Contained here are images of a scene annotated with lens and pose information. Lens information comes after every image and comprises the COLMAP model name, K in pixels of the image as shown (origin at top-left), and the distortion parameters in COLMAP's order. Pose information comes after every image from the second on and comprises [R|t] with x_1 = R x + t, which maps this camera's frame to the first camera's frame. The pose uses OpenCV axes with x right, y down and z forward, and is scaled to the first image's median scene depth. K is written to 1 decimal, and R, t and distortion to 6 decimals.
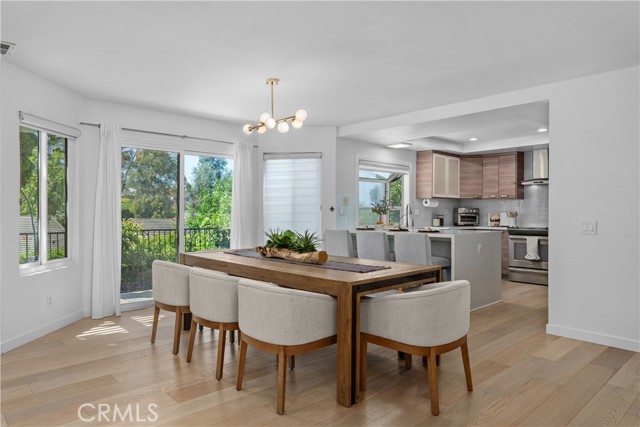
lens RADIAL K [[427.3, 0, 320.7], [0, 427.3, 210.7], [0, 0, 1]] dist [0.004397, 0.001738]
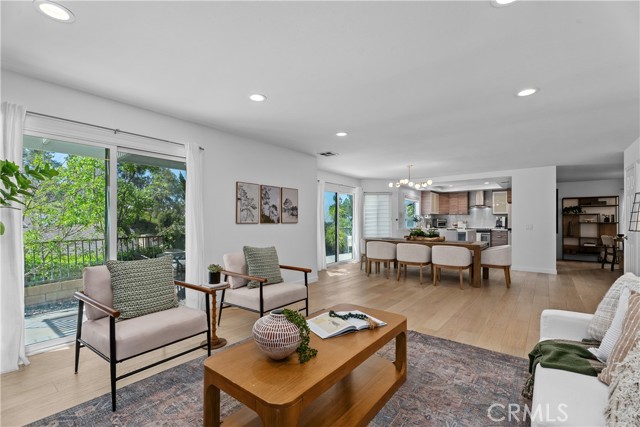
lens RADIAL K [[286.1, 0, 318.4], [0, 286.1, 217.1], [0, 0, 1]] dist [0.008144, -0.000086]
pose [[0.991461, 0.000408, 0.130401, -0.432374], [0.000931, 0.999947, -0.010206, -0.002631], [-0.130398, 0.010240, 0.991409, -0.273238]]
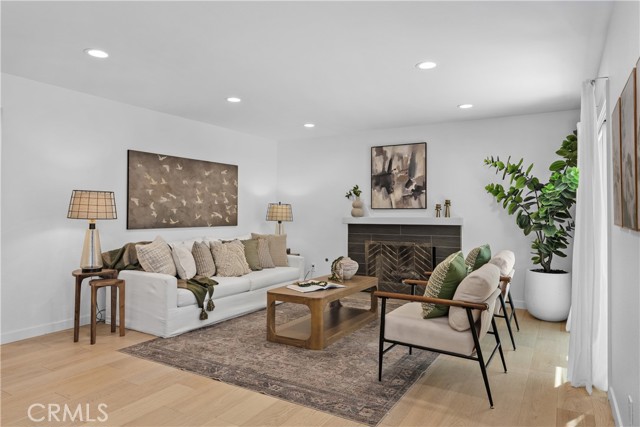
lens RADIAL K [[411.7, 0, 318.1], [0, 411.7, 207.6], [0, 0, 1]] dist [0.000381, -0.000209]
pose [[-0.966122, -0.012204, -0.257799, -0.237055], [-0.009164, 0.999874, -0.012991, -0.003422], [0.257925, -0.010188, -0.966111, 0.512788]]
